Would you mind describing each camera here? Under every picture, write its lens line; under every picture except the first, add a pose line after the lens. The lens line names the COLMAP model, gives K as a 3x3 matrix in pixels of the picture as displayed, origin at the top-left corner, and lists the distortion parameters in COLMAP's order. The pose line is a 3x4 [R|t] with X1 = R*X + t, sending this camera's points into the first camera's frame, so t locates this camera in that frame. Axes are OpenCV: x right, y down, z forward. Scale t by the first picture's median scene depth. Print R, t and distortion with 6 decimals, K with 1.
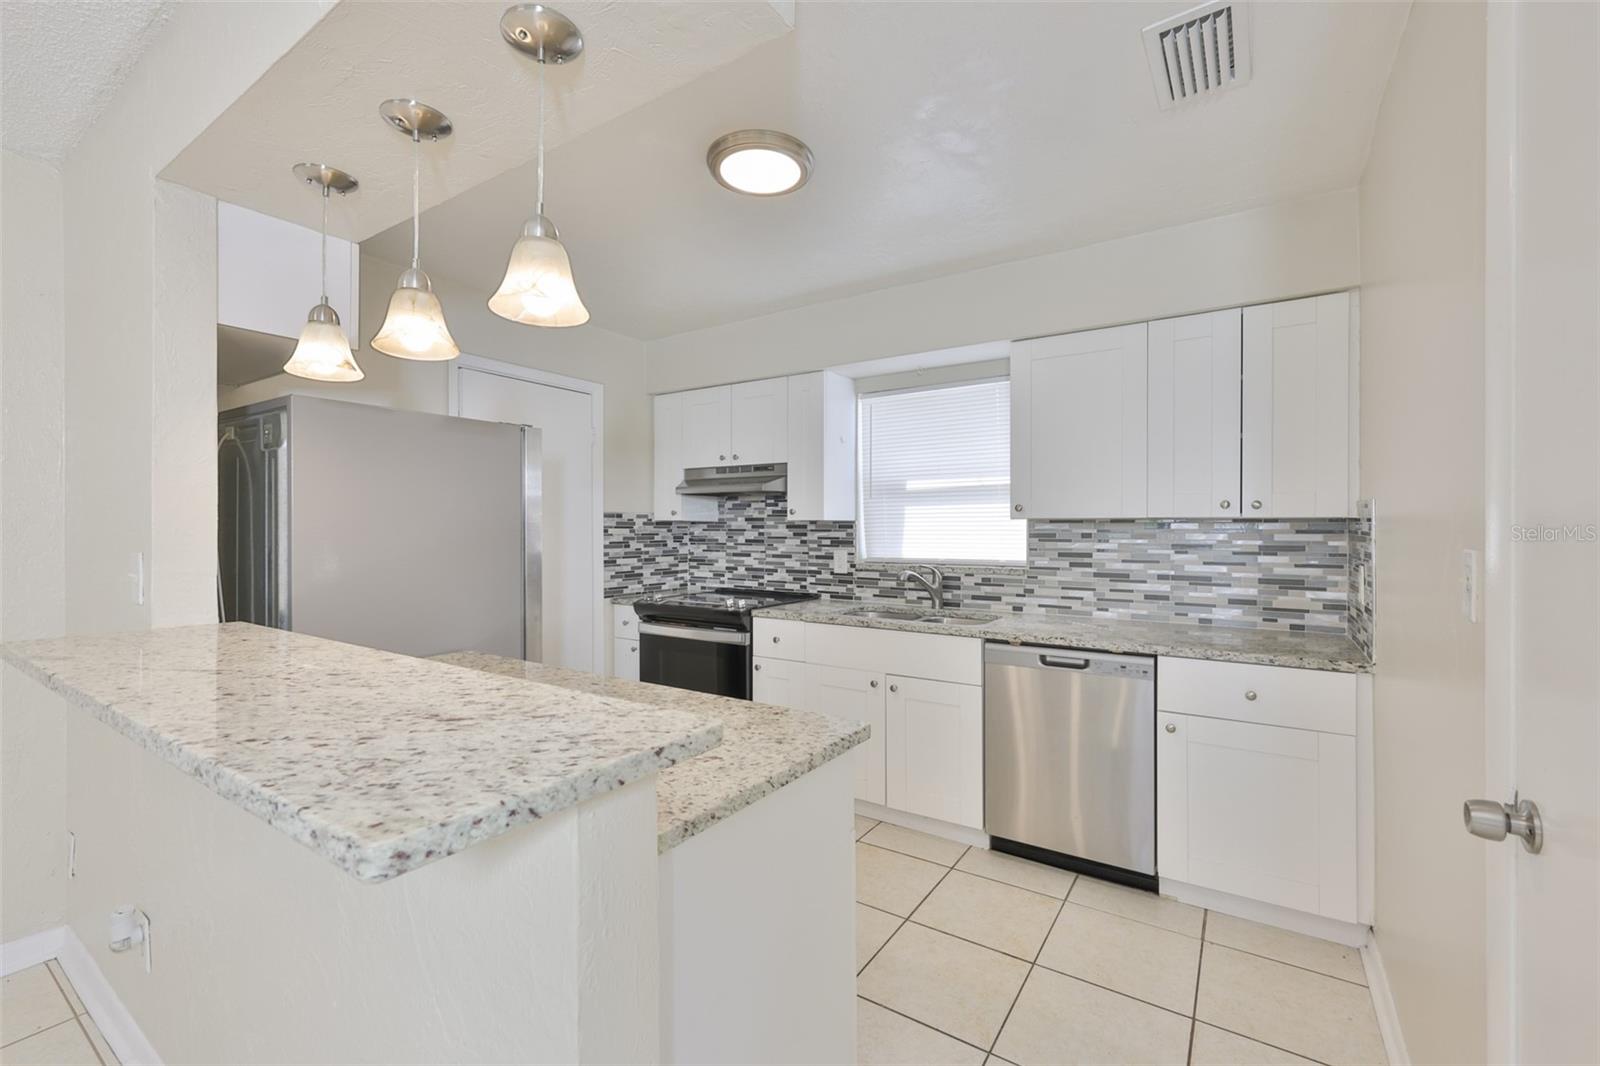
lens RADIAL K [[682.2, 0, 794.2], [0, 682.2, 527.9], [0, 0, 1]] dist [-0.004983, 0.001741]
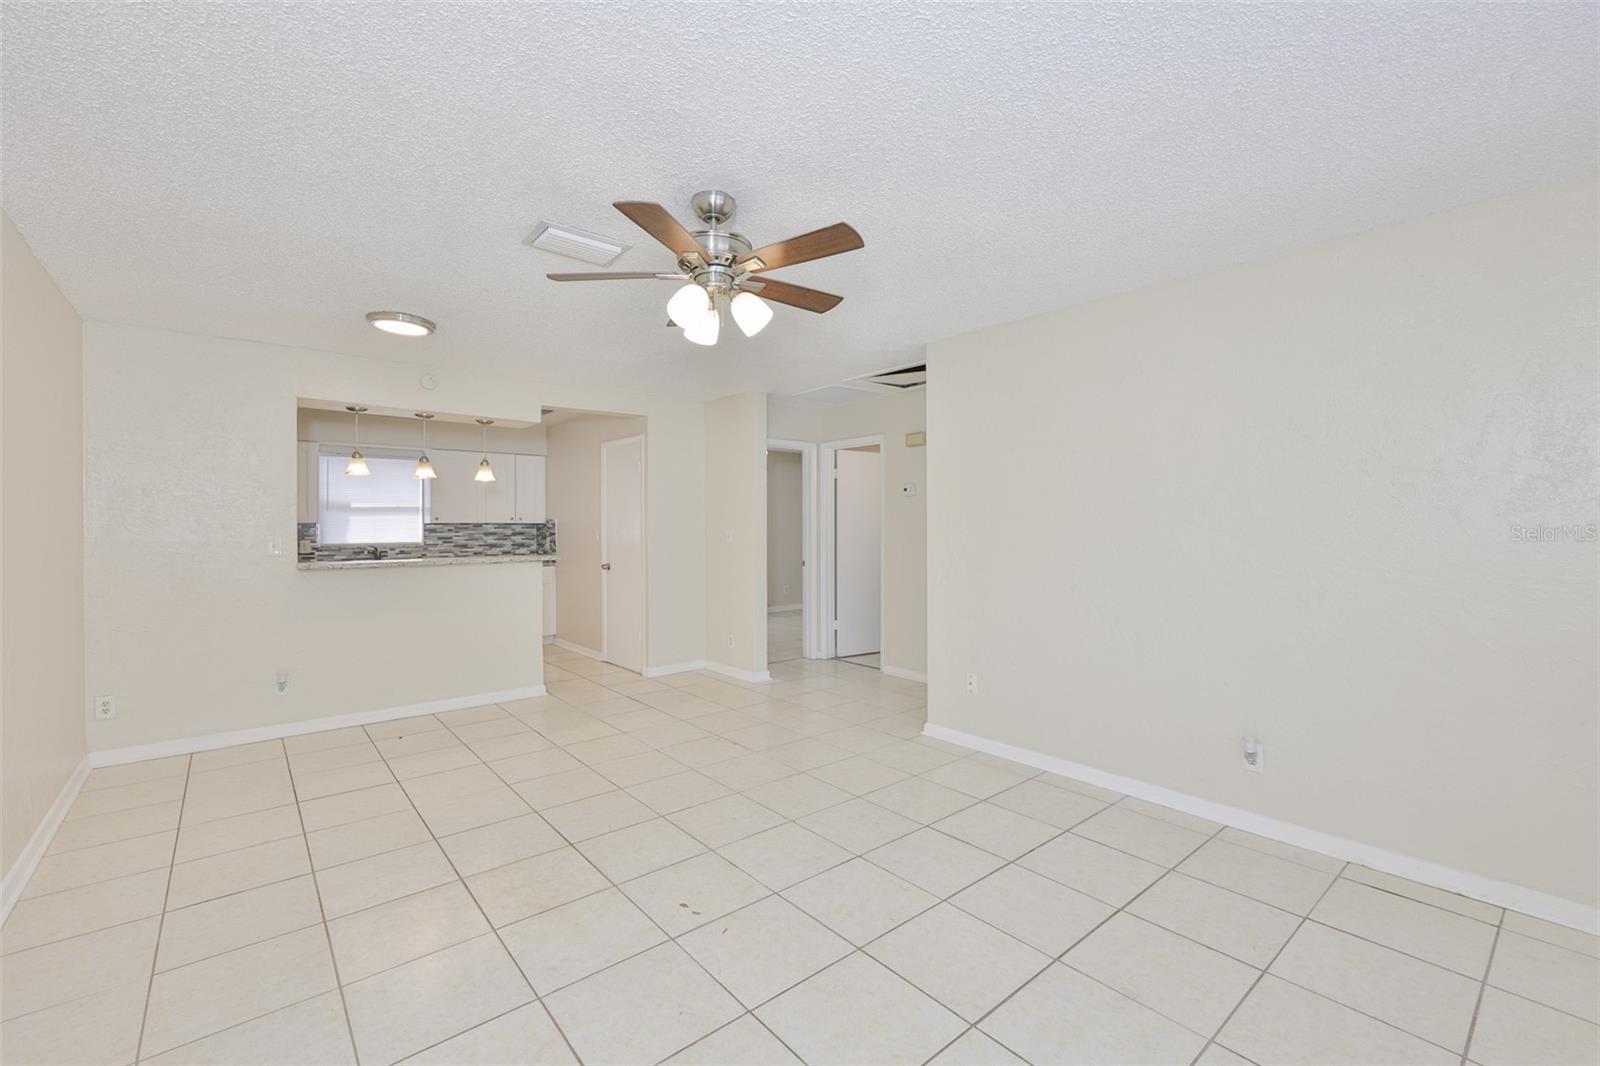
lens RADIAL K [[682.2, 0, 800.7], [0, 682.2, 528.6], [0, 0, 1]] dist [-0.004983, 0.001741]
pose [[0.277906, -0.004822, 0.960596, -1.279911], [0.004507, 0.999983, 0.003716, 0.002345], [-0.960598, 0.003296, 0.277923, -0.715876]]
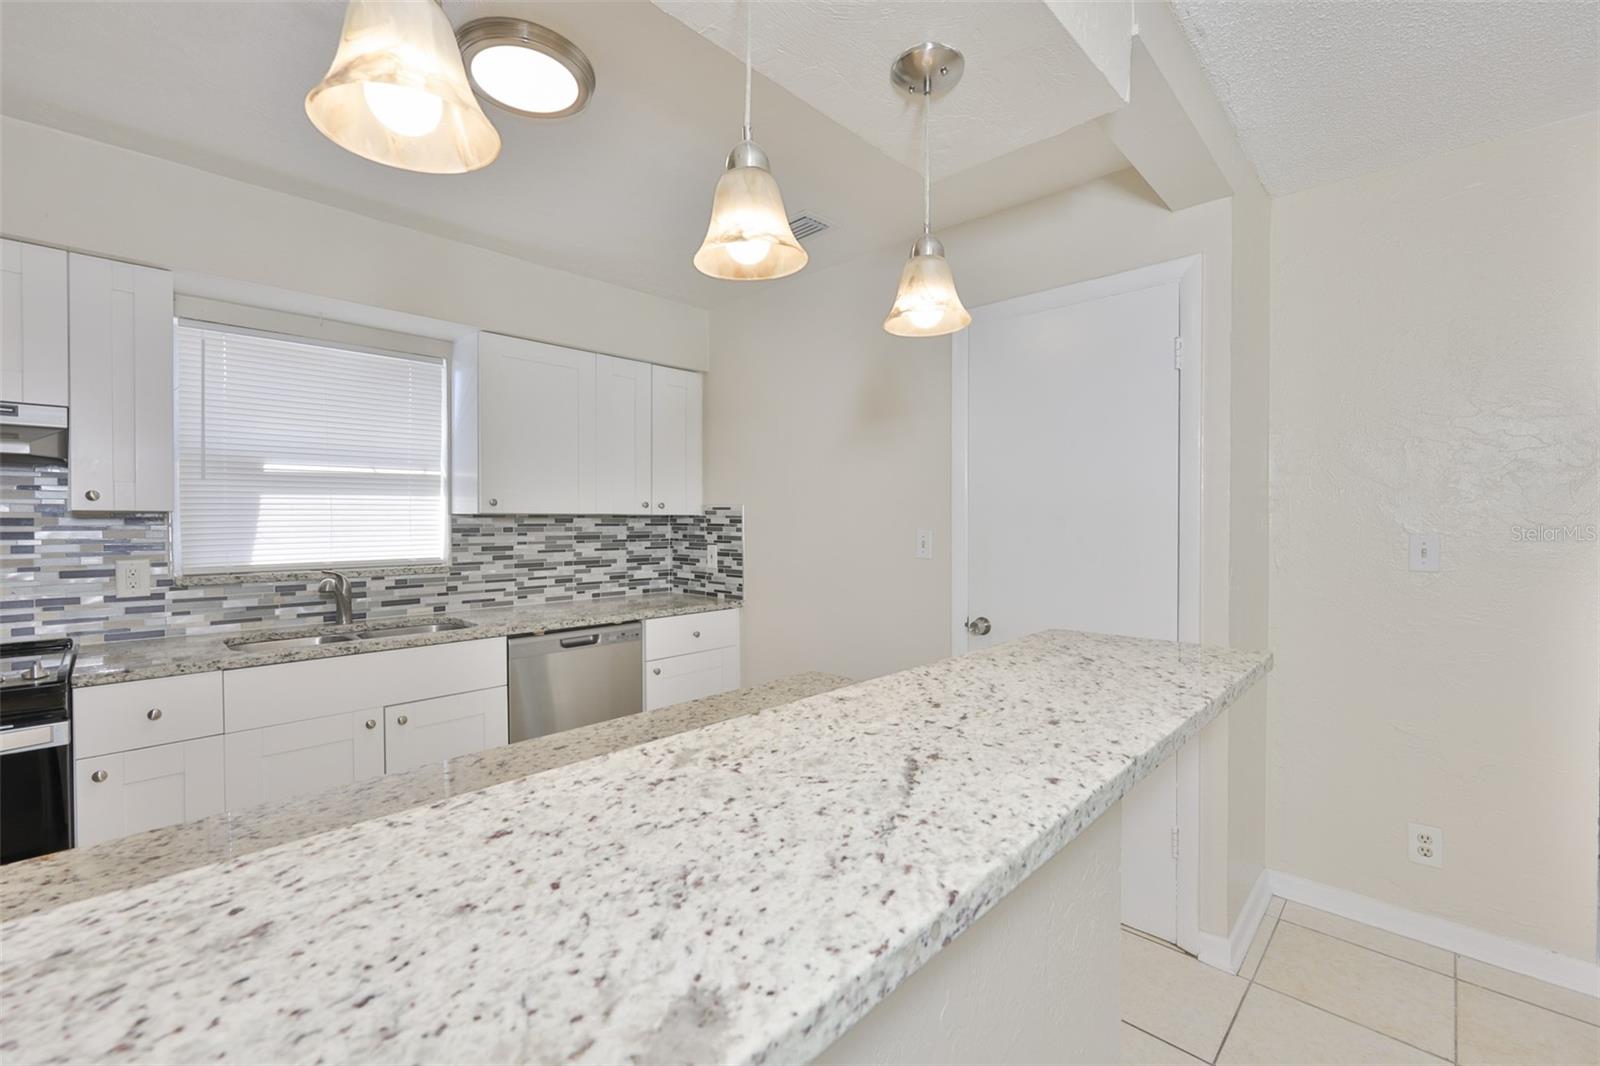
lens RADIAL K [[682.2, 0, 802.2], [0, 682.2, 528.2], [0, 0, 1]] dist [-0.004983, 0.001741]
pose [[0.172695, -0.011181, 0.984912, -0.444152], [0.003622, 0.999936, 0.010717, -0.000464], [-0.984969, 0.001717, 0.172724, 0.304264]]
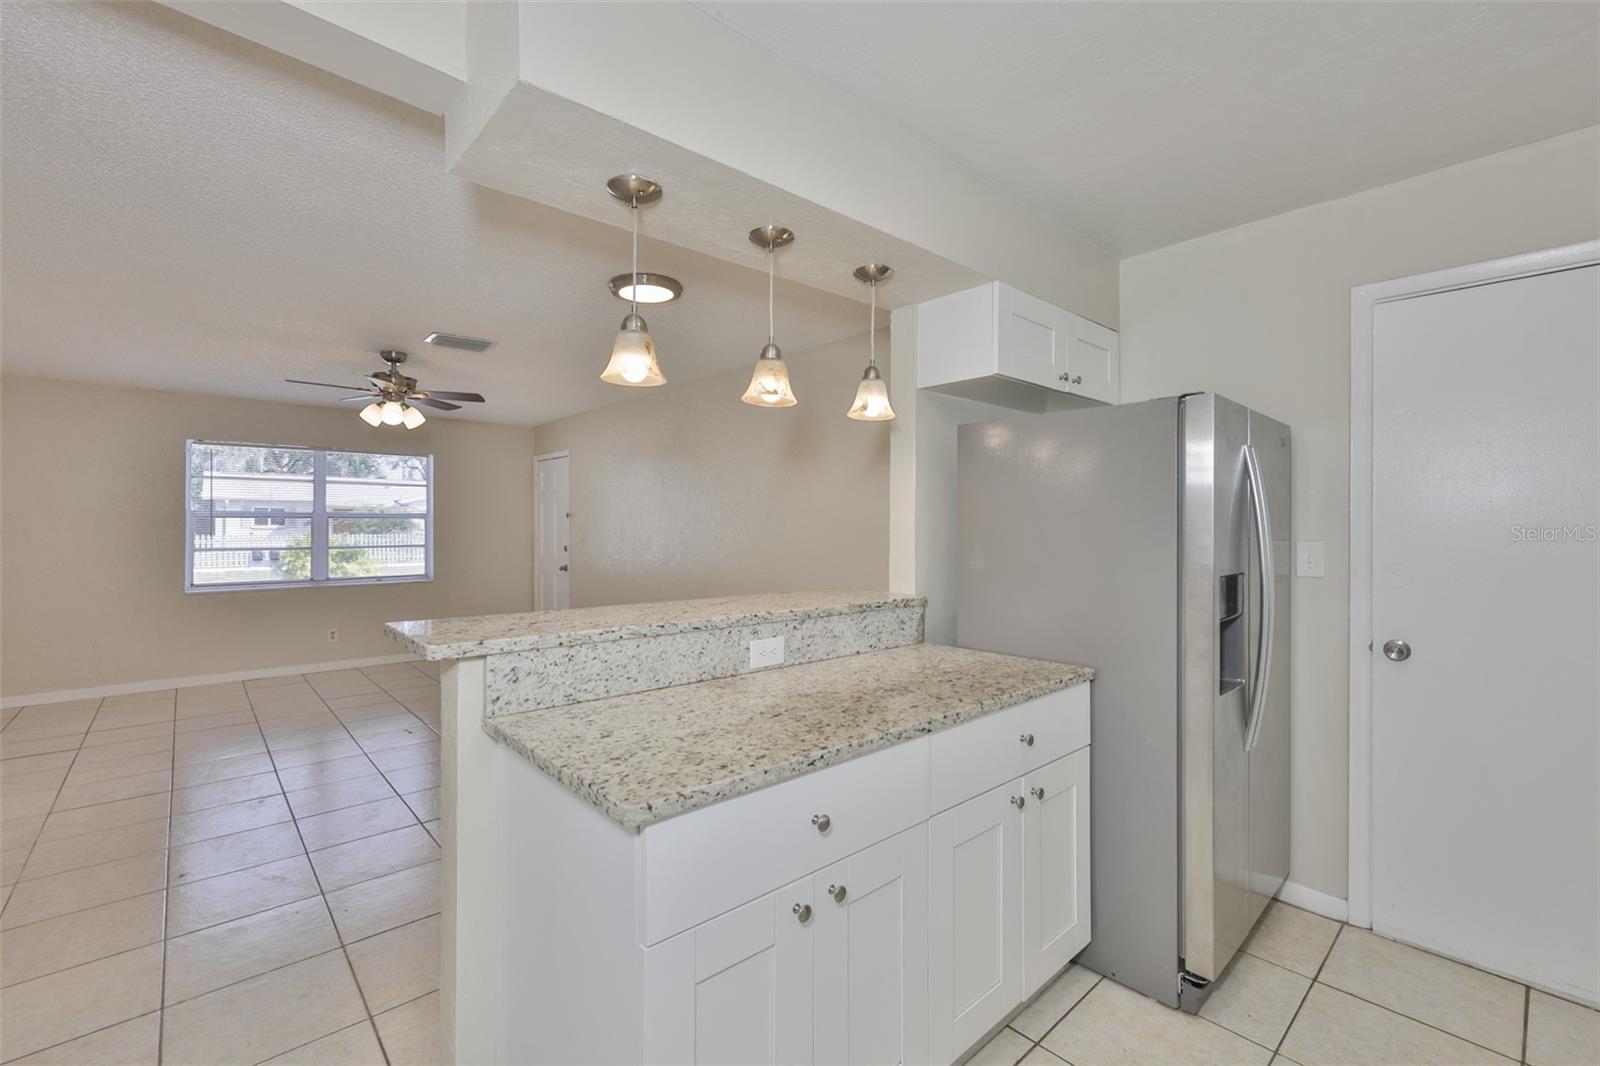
lens RADIAL K [[682.2, 0, 794.6], [0, 682.2, 520.8], [0, 0, 1]] dist [-0.004983, 0.001741]
pose [[-0.241306, -0.008846, -0.970409, 0.287691], [-0.003670, 0.999960, -0.008203, -0.001824], [0.970442, 0.001582, -0.241328, 0.507694]]
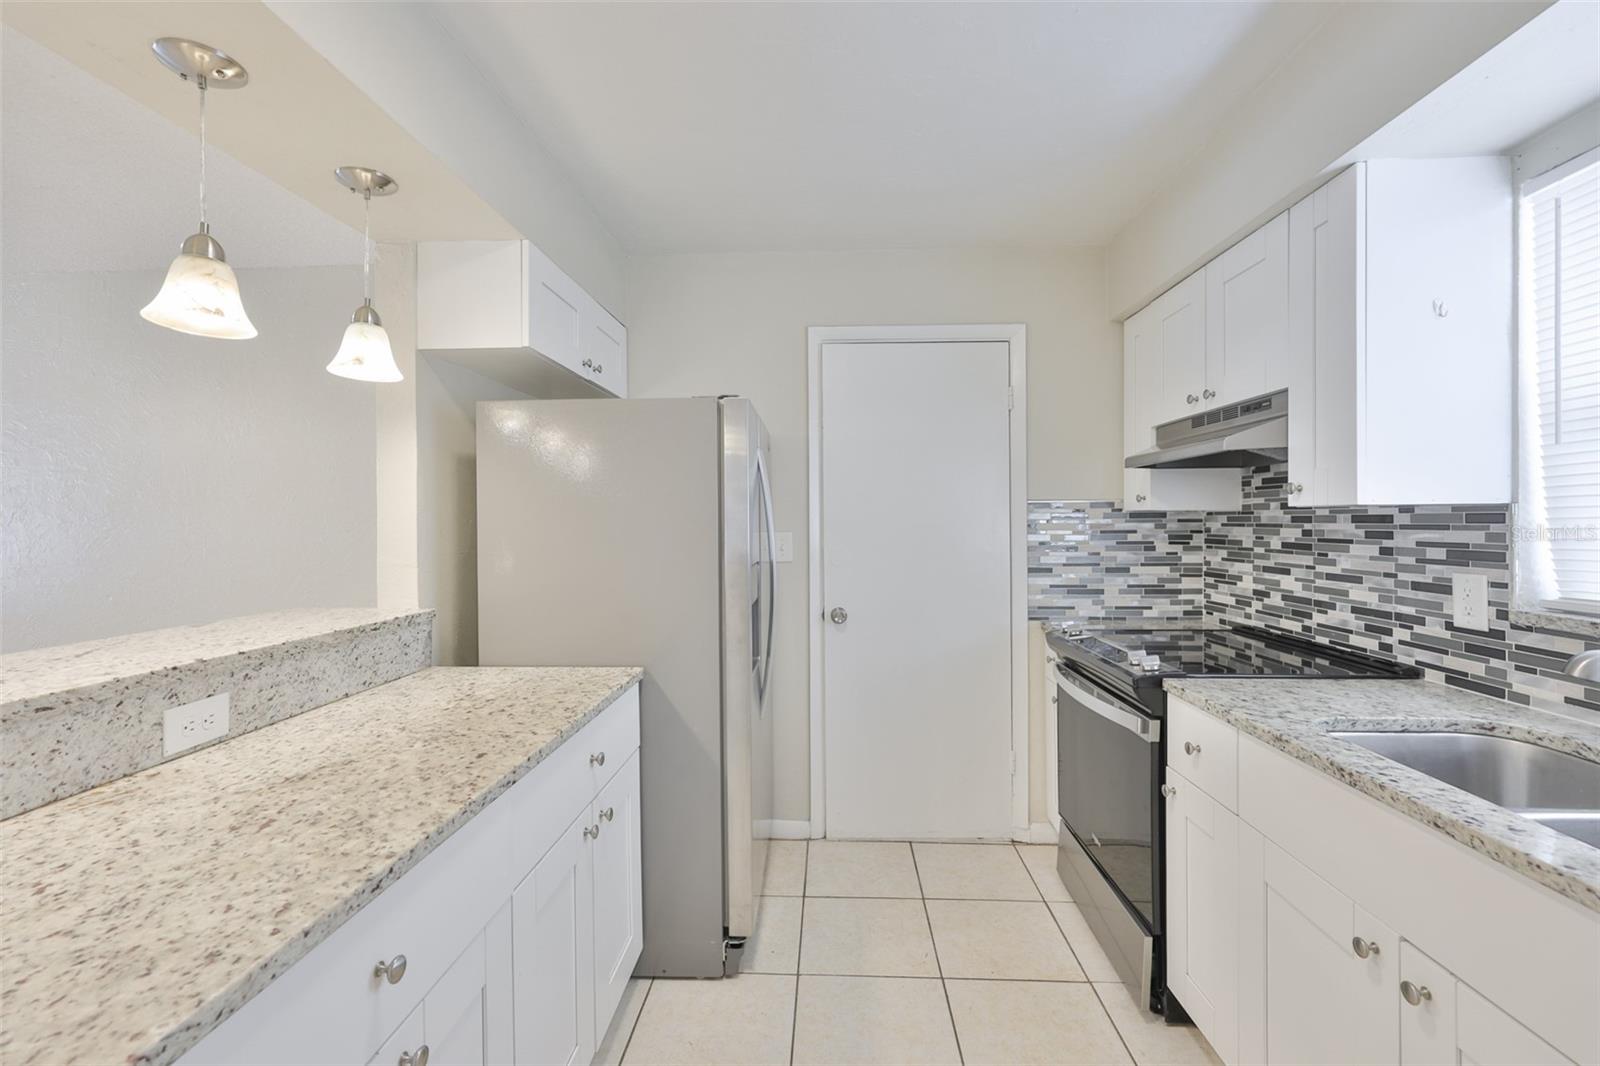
lens RADIAL K [[682.2, 0, 797.8], [0, 682.2, 522.3], [0, 0, 1]] dist [-0.004983, 0.001741]
pose [[0.519540, -0.001066, -0.854446, 0.216516], [0.003986, 0.999991, 0.001176, -0.001723], [0.854437, -0.004017, 0.519539, 0.438375]]
